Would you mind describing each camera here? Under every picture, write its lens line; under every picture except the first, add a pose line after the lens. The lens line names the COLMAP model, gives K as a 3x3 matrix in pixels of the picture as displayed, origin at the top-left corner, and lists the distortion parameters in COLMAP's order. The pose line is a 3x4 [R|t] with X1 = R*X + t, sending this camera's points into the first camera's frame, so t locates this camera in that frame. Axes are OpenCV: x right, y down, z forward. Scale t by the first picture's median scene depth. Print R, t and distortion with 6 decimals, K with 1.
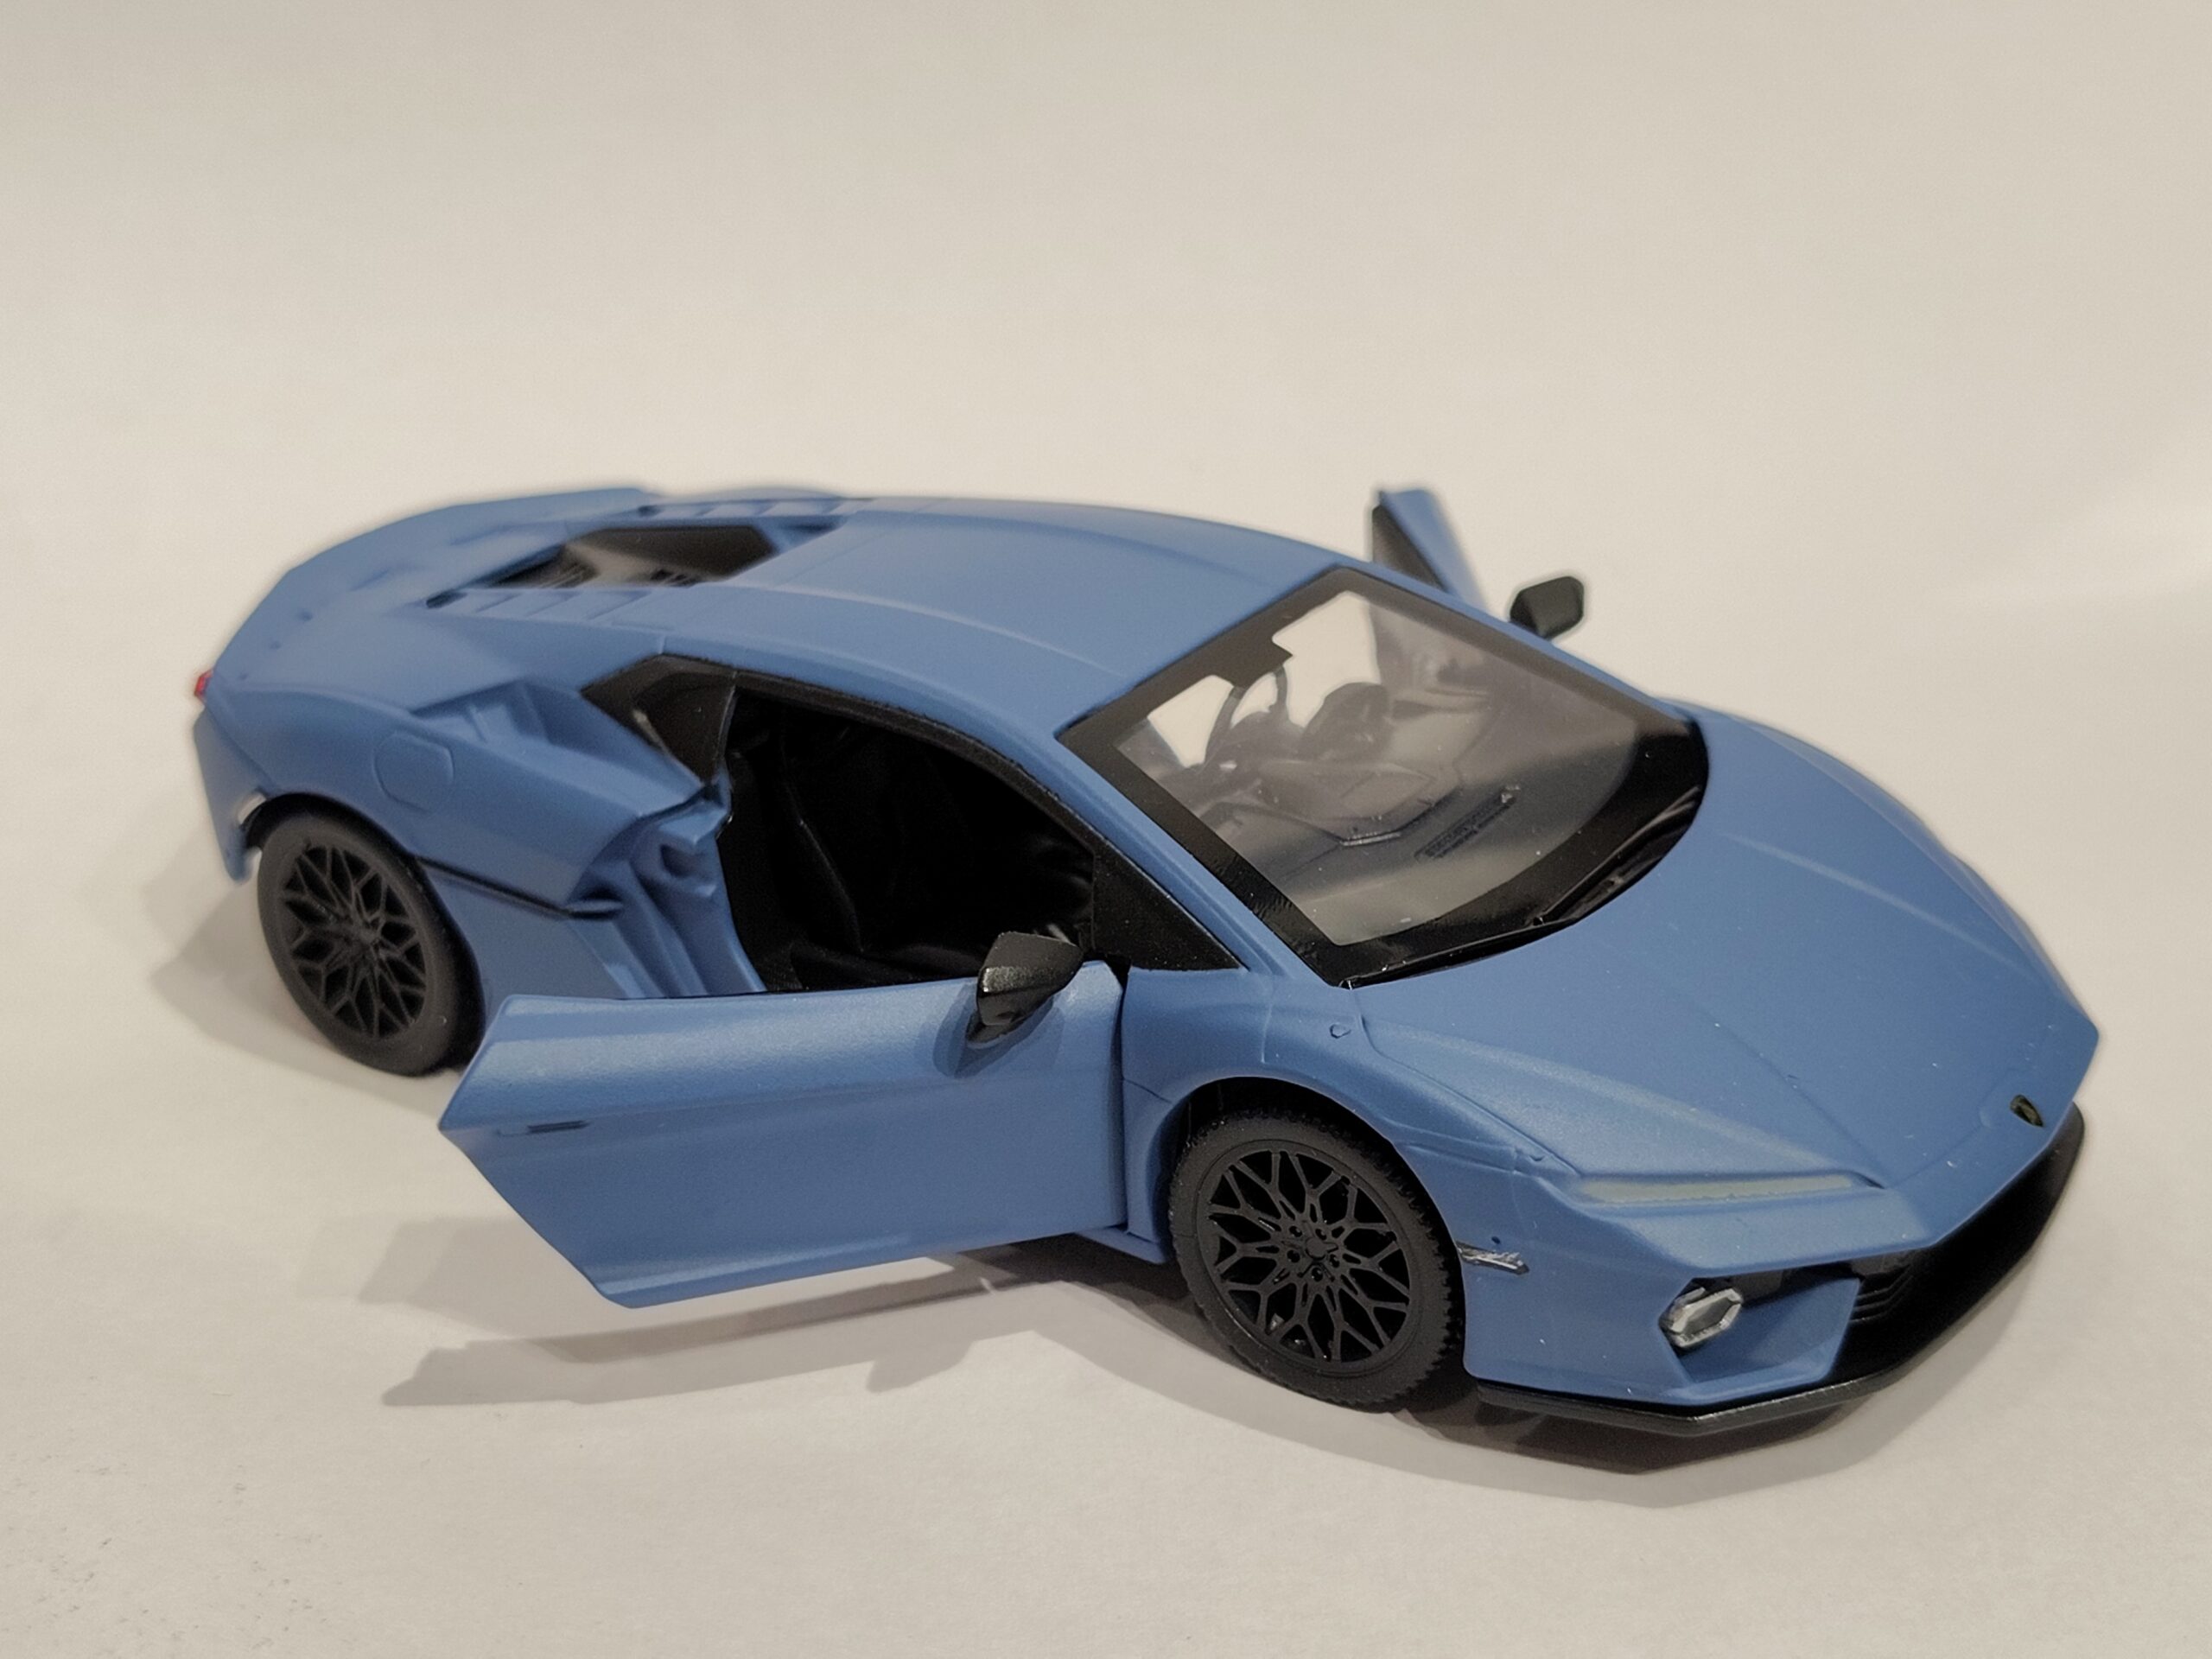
lens RADIAL K [[3273.9, 0, 1106.0], [0, 3273.9, 829.5], [0, 0, 1]] dist [-0.014655, -0.023289]
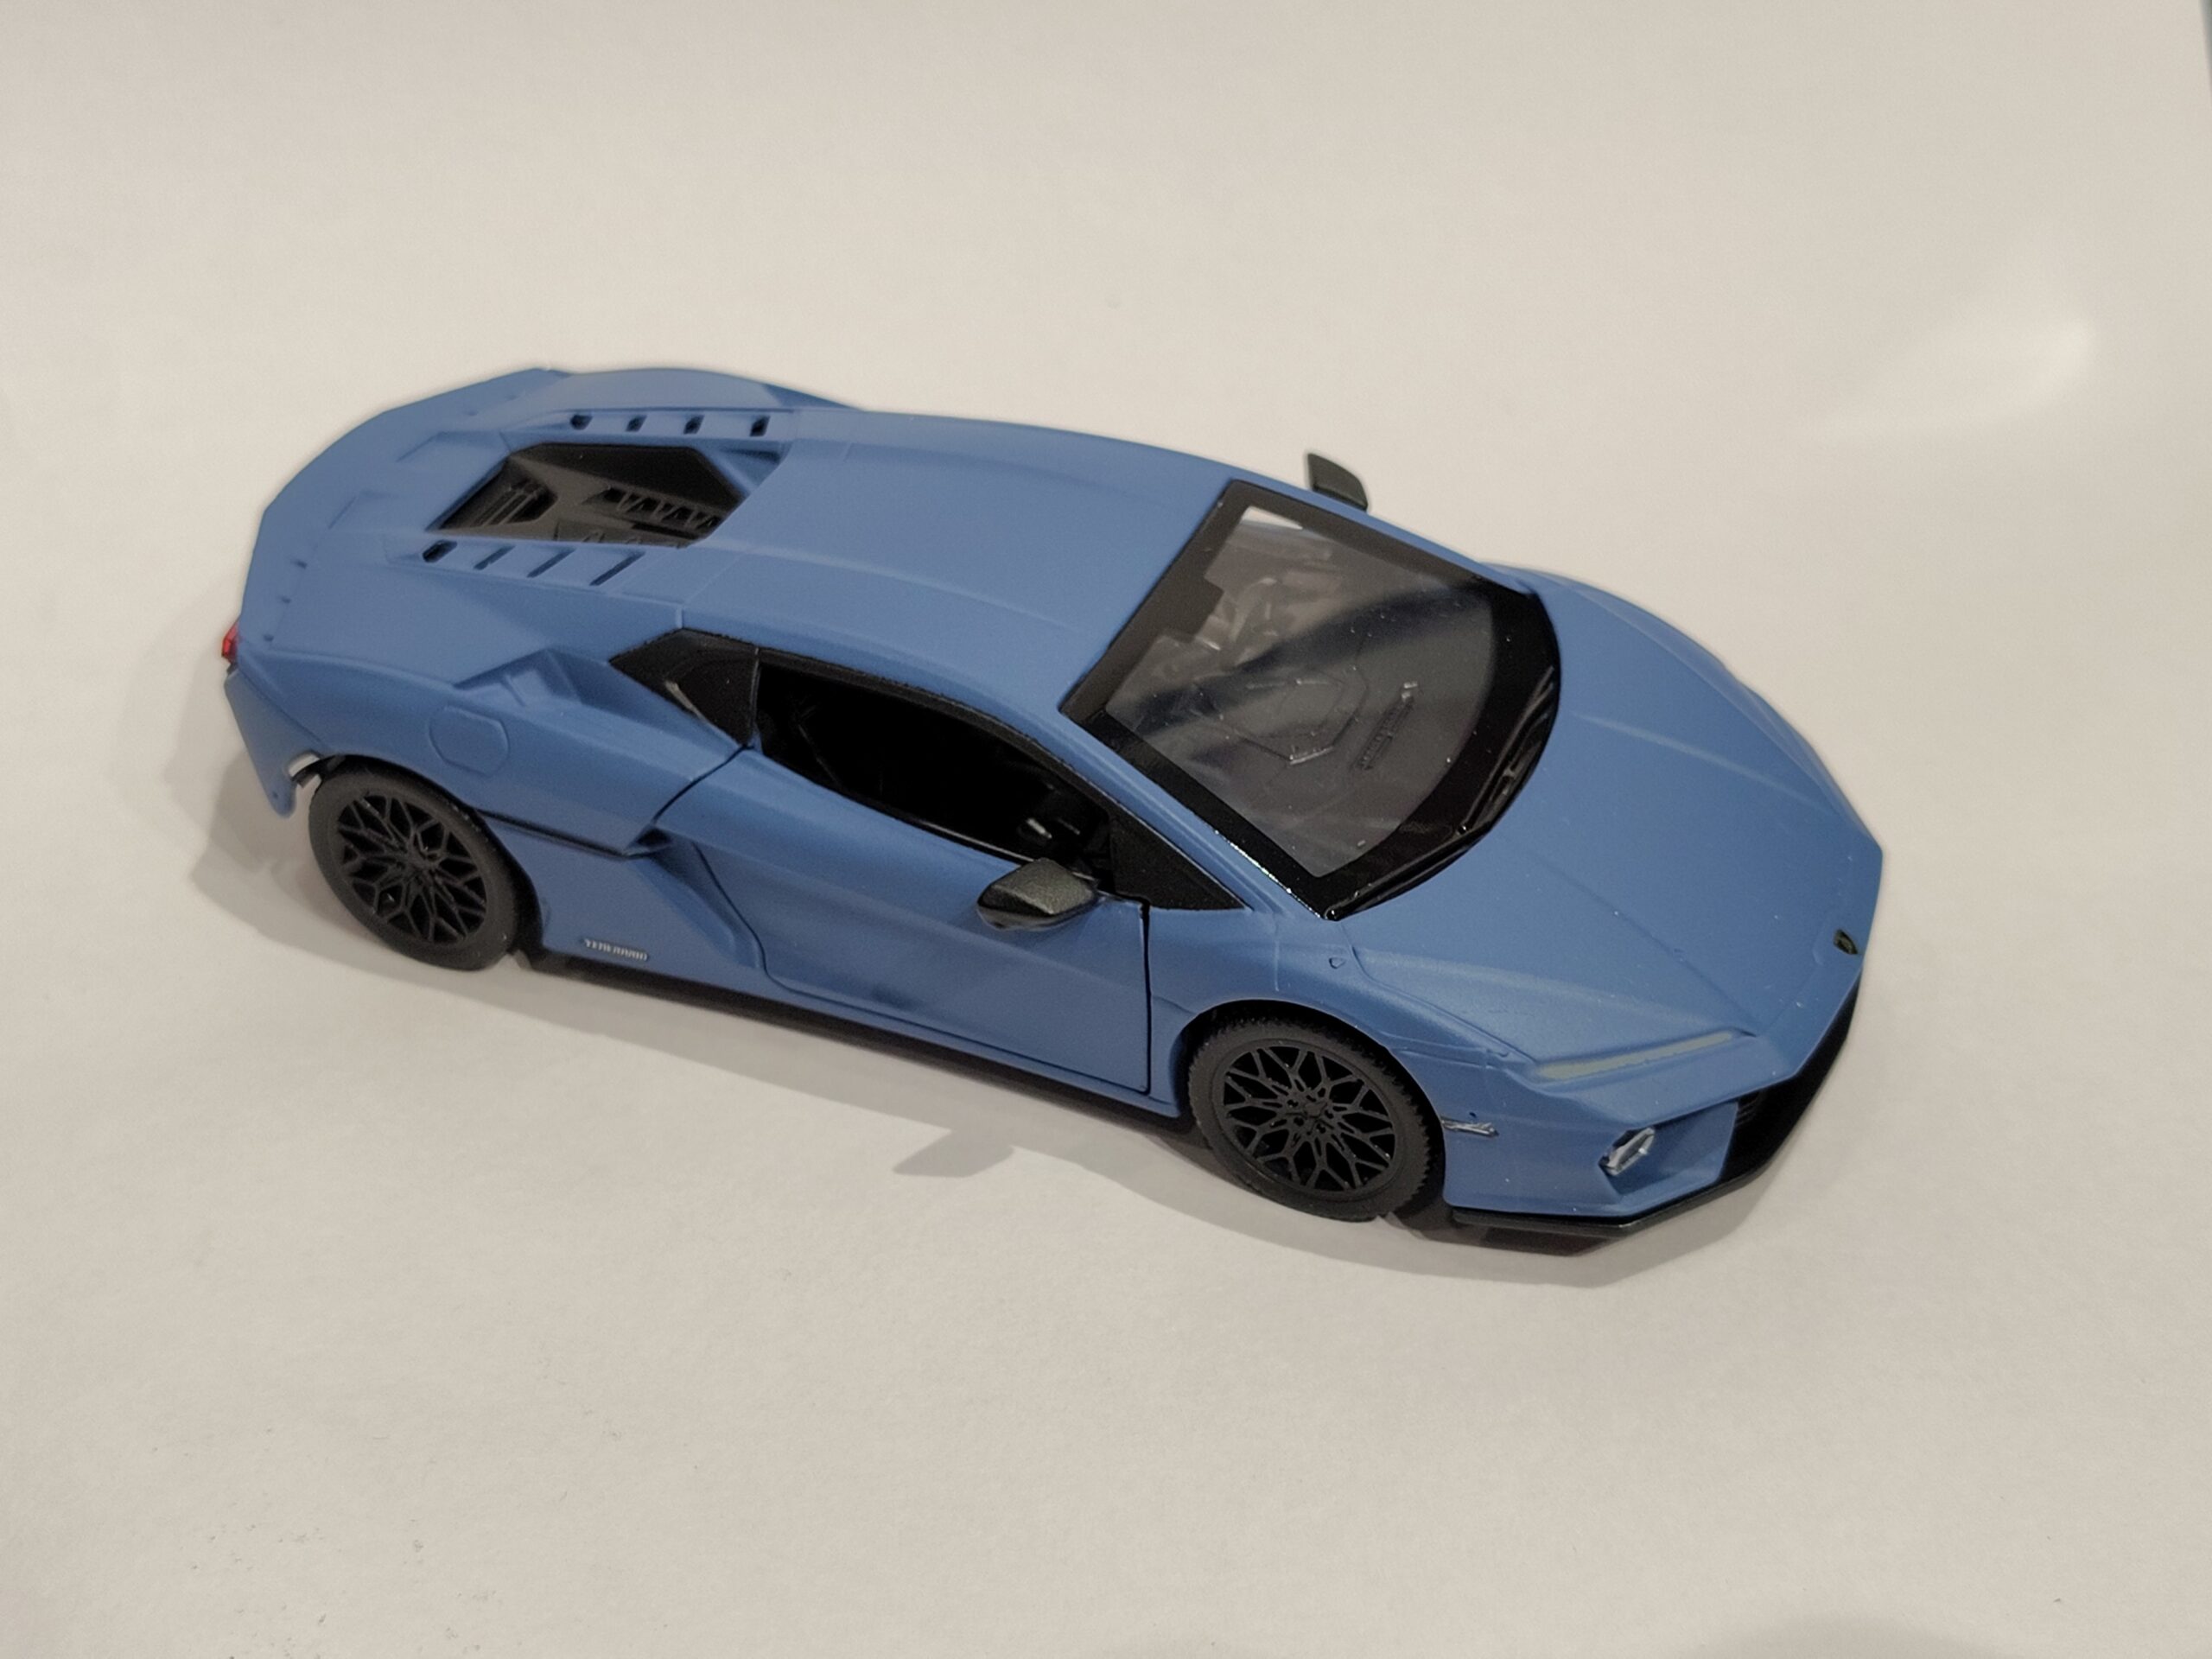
lens RADIAL K [[3273.9, 0, 1106.0], [0, 3273.9, 829.5], [0, 0, 1]] dist [-0.014655, -0.023289]
pose [[0.983231, -0.107823, 0.147073, -0.179168], [0.071726, 0.970135, 0.231718, -0.261743], [-0.167666, -0.217283, 0.961601, -0.171283]]
